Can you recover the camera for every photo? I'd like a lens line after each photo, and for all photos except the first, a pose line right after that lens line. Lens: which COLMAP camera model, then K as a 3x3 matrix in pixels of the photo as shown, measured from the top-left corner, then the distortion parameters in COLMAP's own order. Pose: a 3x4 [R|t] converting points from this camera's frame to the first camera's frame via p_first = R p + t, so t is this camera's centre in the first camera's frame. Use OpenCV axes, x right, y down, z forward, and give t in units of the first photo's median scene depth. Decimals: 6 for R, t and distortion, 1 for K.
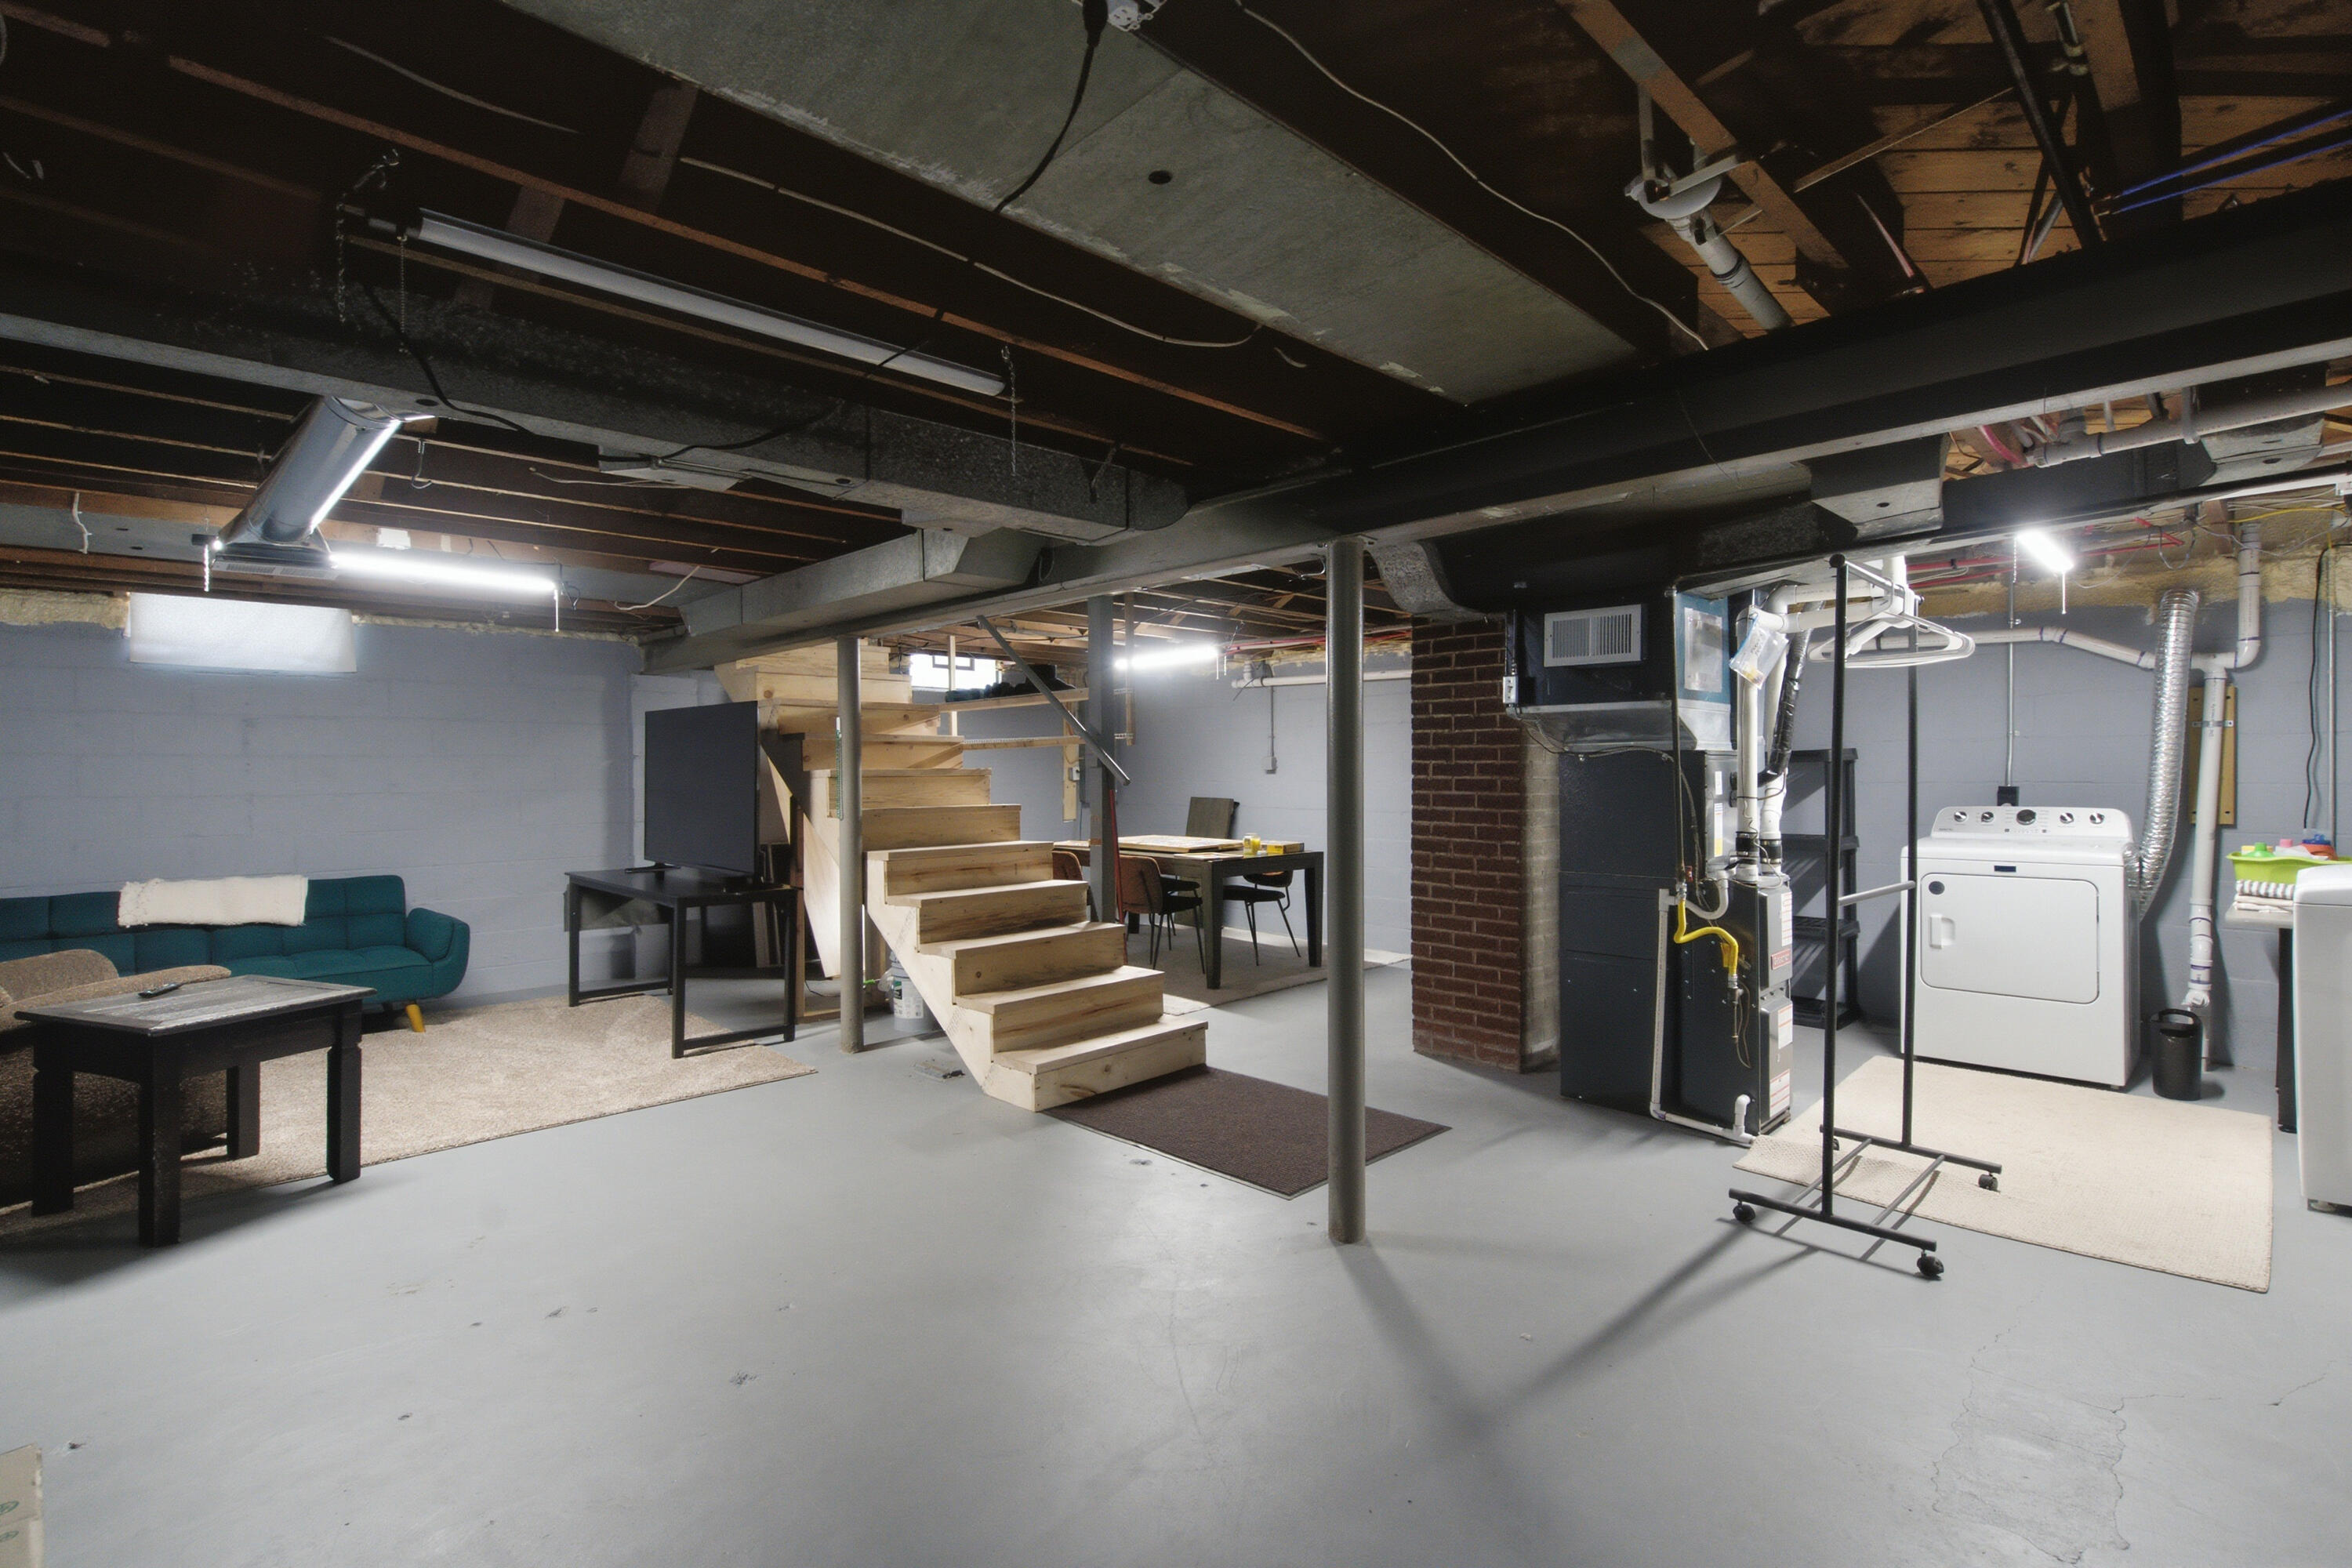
lens RADIAL K [[1083.4, 0, 1161.4], [0, 1083.4, 780.9], [0, 0, 1]] dist [0.000019, 0.000229]
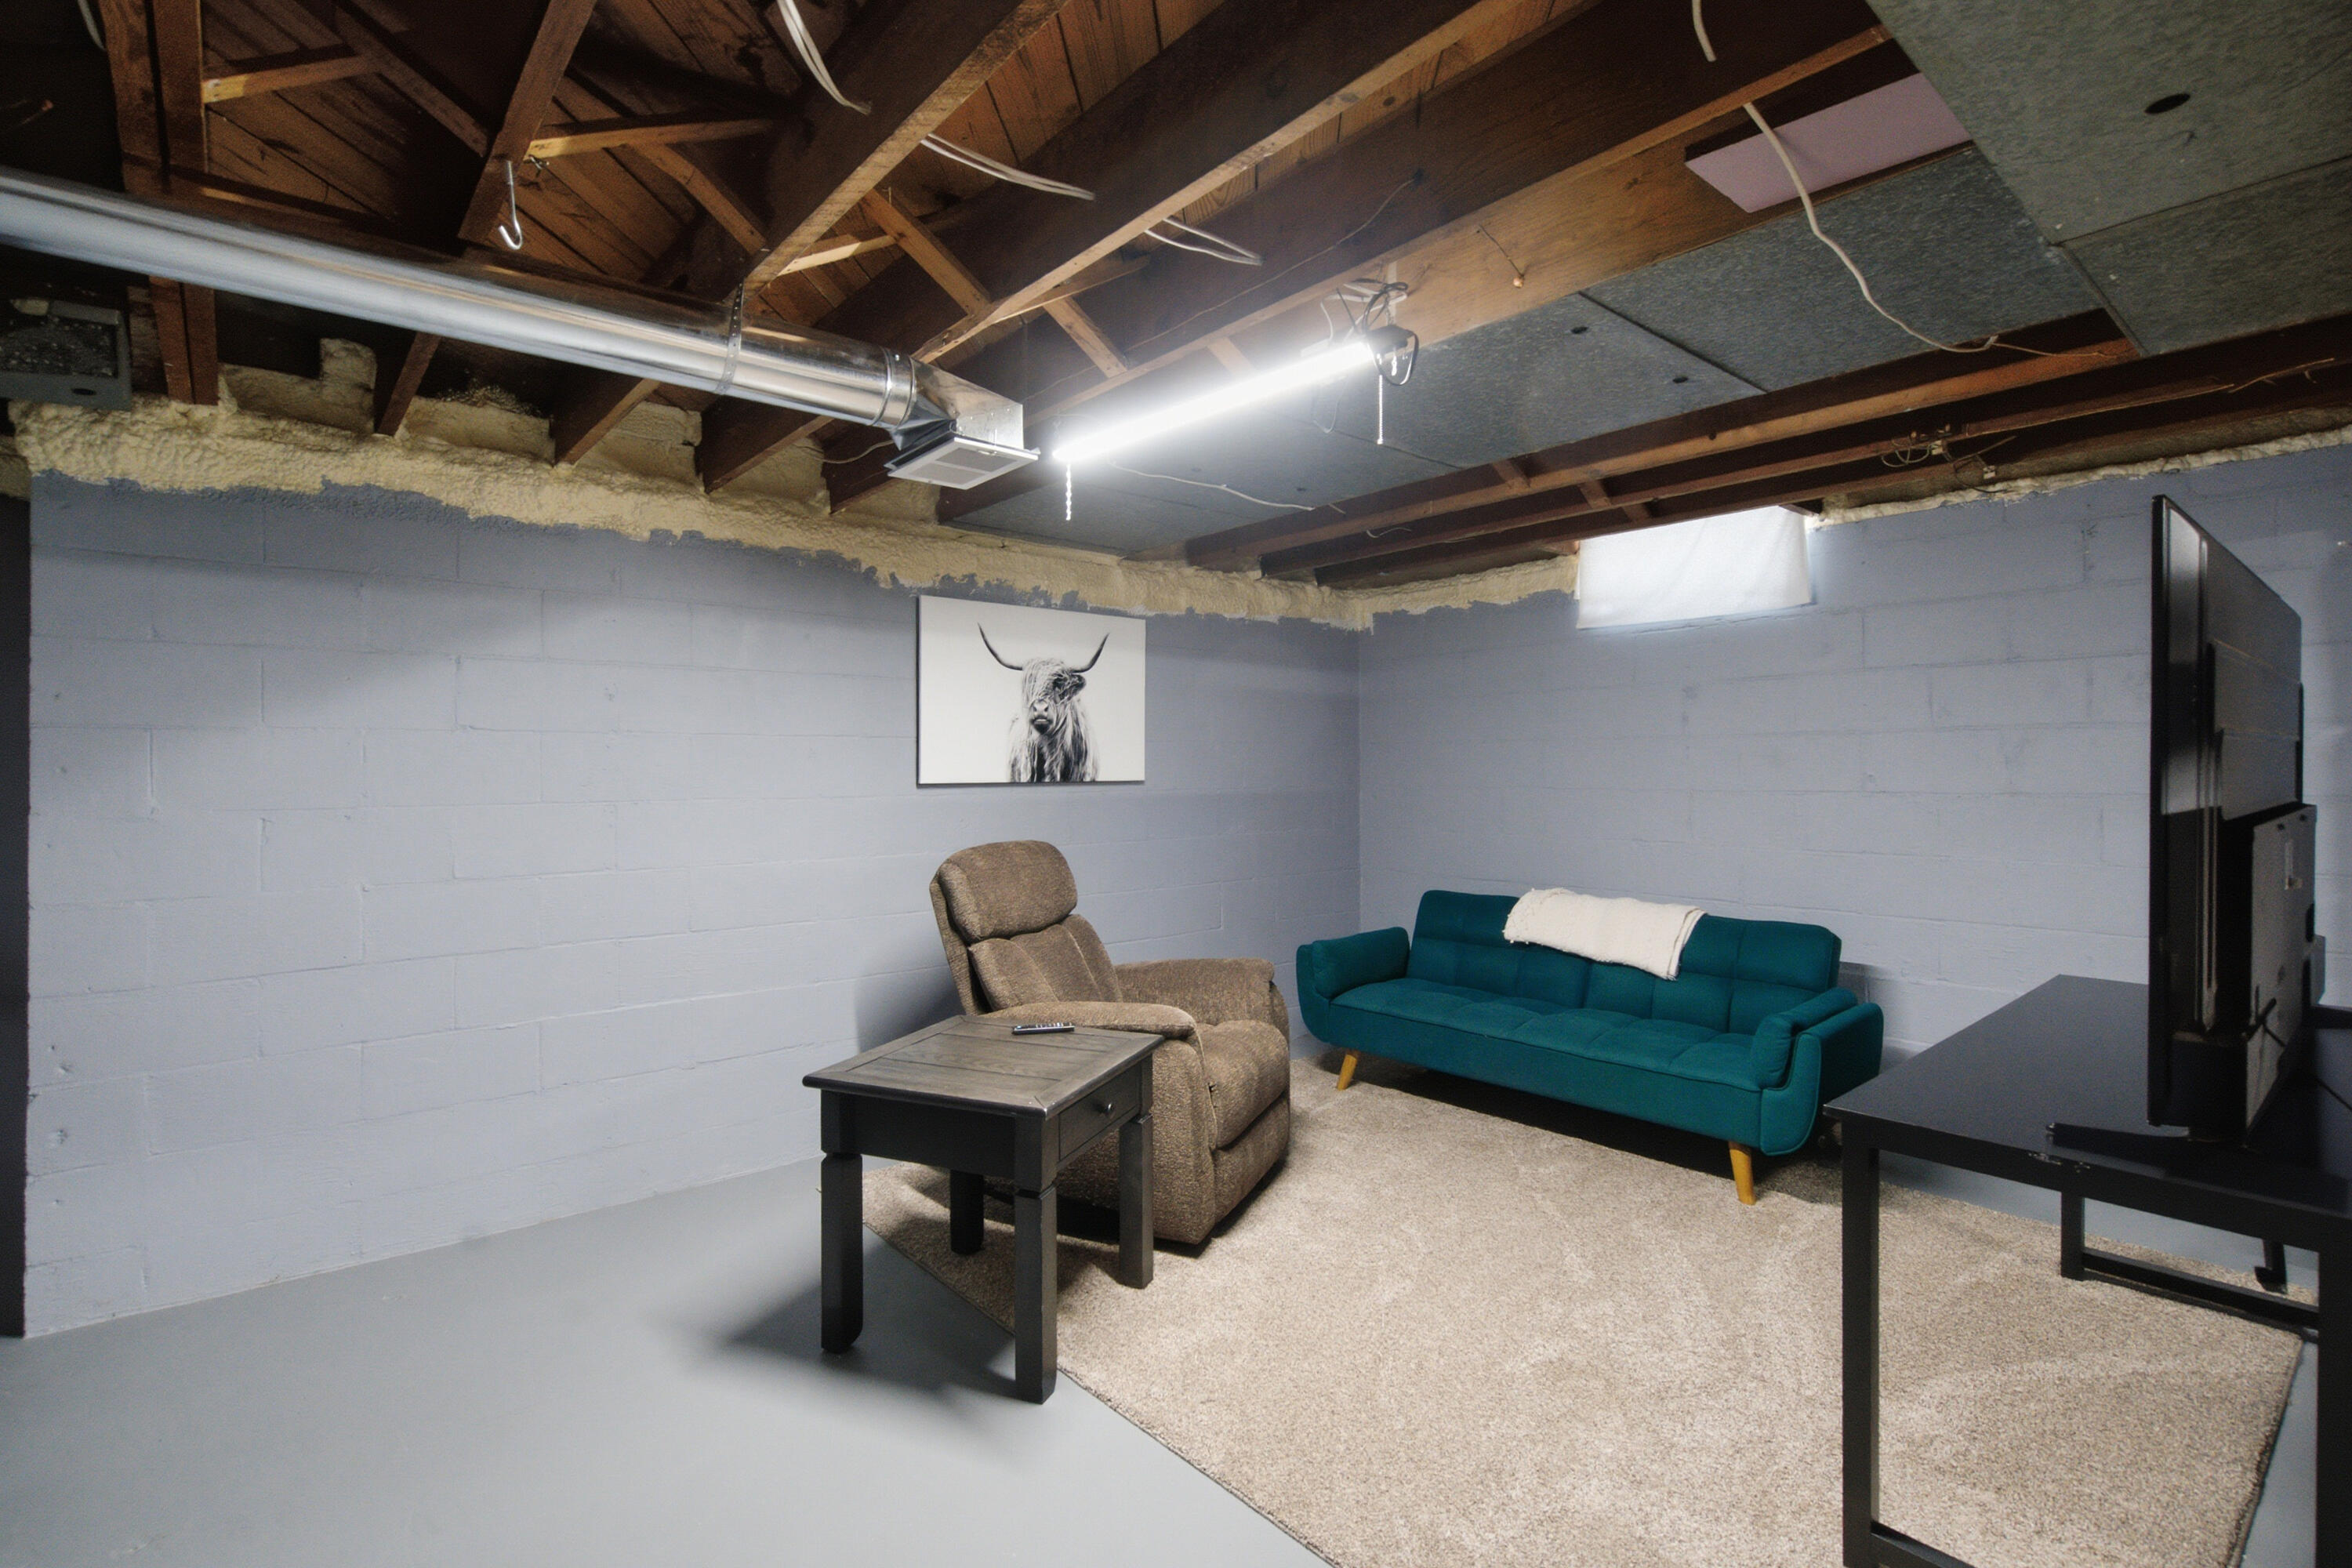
lens RADIAL K [[1083.4, 0, 1161.4], [0, 1083.4, 780.9], [0, 0, 1]] dist [0.000019, 0.000229]
pose [[-0.057988, 0.019104, -0.998134, -0.084115], [0.003591, 0.999814, 0.018927, -0.008712], [0.998311, -0.002487, -0.058046, 0.718968]]
